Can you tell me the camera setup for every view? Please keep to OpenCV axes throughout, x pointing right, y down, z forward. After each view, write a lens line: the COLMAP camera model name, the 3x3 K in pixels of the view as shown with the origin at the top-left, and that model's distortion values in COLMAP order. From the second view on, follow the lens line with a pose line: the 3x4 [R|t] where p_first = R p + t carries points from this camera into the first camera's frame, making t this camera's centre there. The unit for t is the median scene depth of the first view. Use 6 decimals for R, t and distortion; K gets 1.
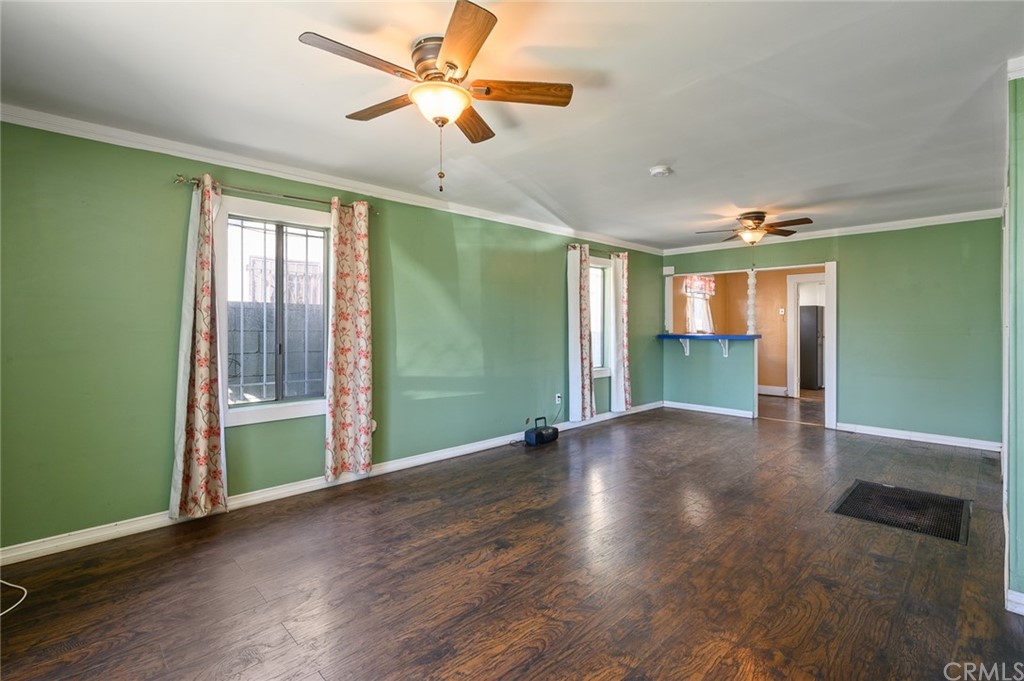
lens RADIAL K [[465.1, 0, 513.6], [0, 465.1, 325.3], [0, 0, 1]] dist [-0.001221, 0.000011]
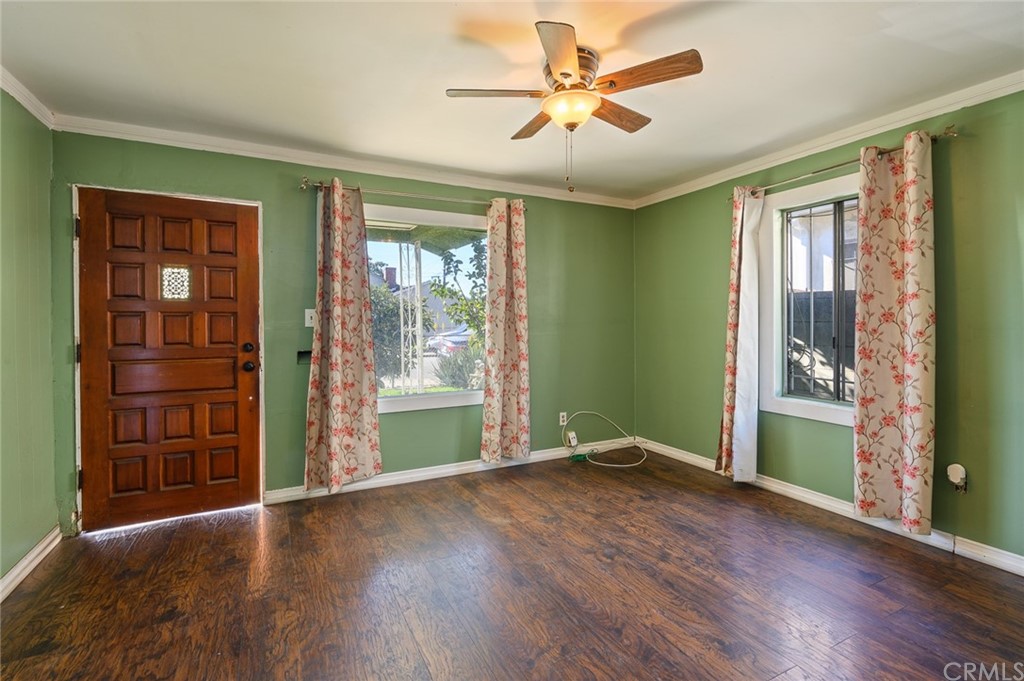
lens RADIAL K [[465.1, 0, 513.6], [0, 465.1, 325.3], [0, 0, 1]] dist [-0.001221, 0.000011]
pose [[-0.278443, 0.011836, -0.960380, 0.731605], [0.008416, 0.999916, 0.009883, 0.005238], [0.960416, -0.005331, -0.278519, 0.939895]]
